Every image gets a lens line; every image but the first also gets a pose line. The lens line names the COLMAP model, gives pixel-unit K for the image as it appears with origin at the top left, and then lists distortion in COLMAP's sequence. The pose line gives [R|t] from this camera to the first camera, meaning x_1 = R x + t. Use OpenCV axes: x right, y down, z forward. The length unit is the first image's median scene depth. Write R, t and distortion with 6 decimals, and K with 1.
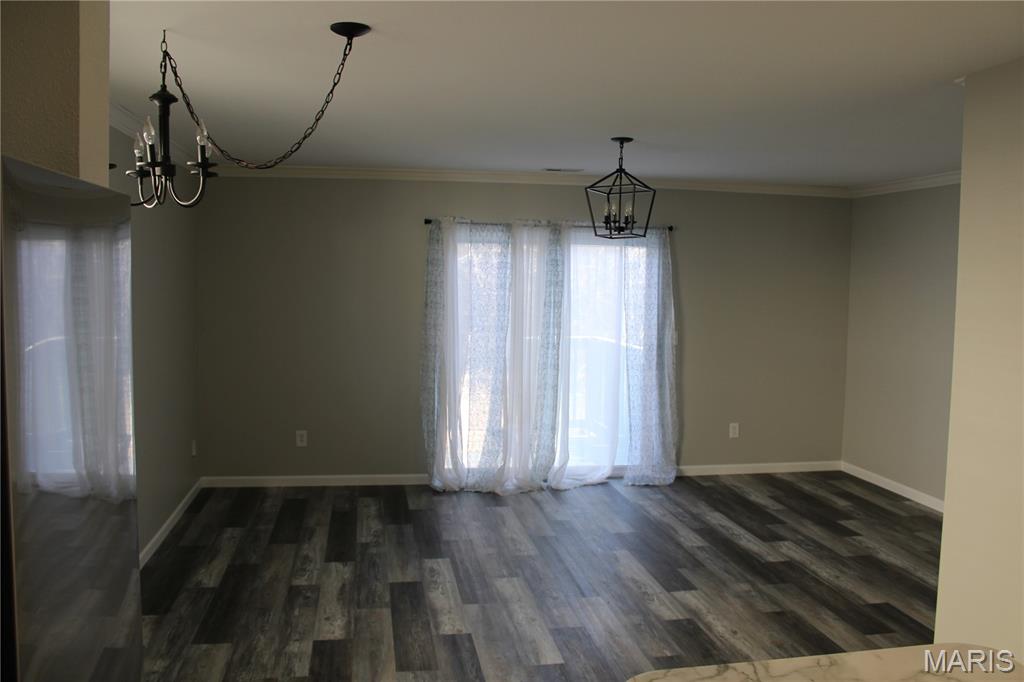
lens RADIAL K [[860.3, 0, 511.0], [0, 860.3, 343.3], [0, 0, 1]] dist [-0.150596, 0.119728]
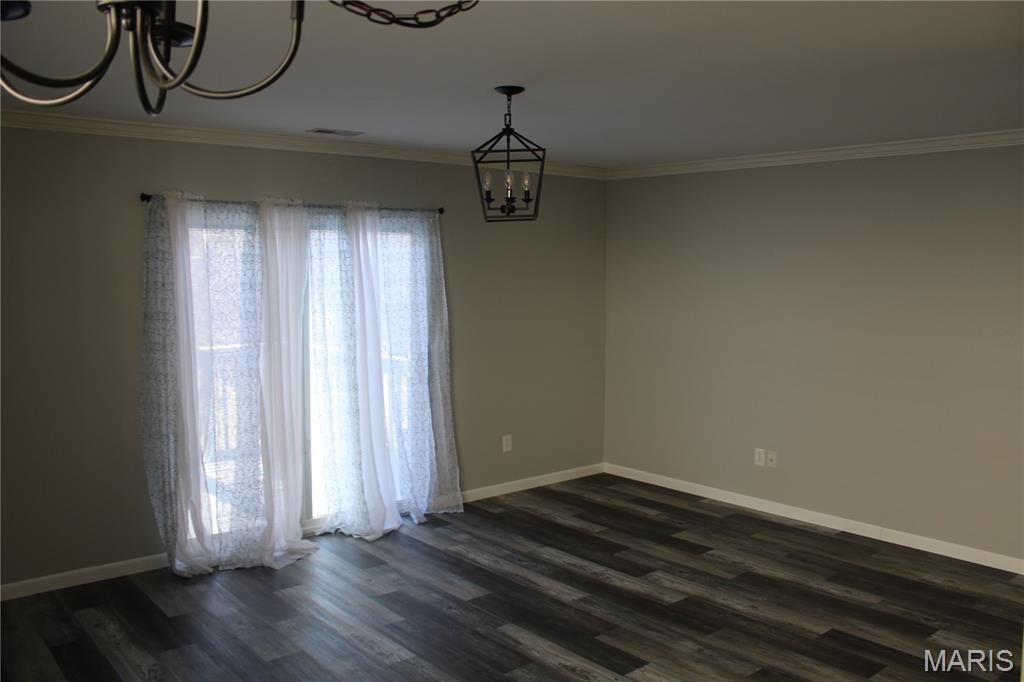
lens RADIAL K [[860.3, 0, 514.0], [0, 860.3, 338.8], [0, 0, 1]] dist [-0.150596, 0.119728]
pose [[0.859482, -0.055116, 0.508185, -0.200727], [0.050735, 0.998459, 0.022483, -0.028405], [-0.508641, 0.006459, 0.860954, 0.274248]]
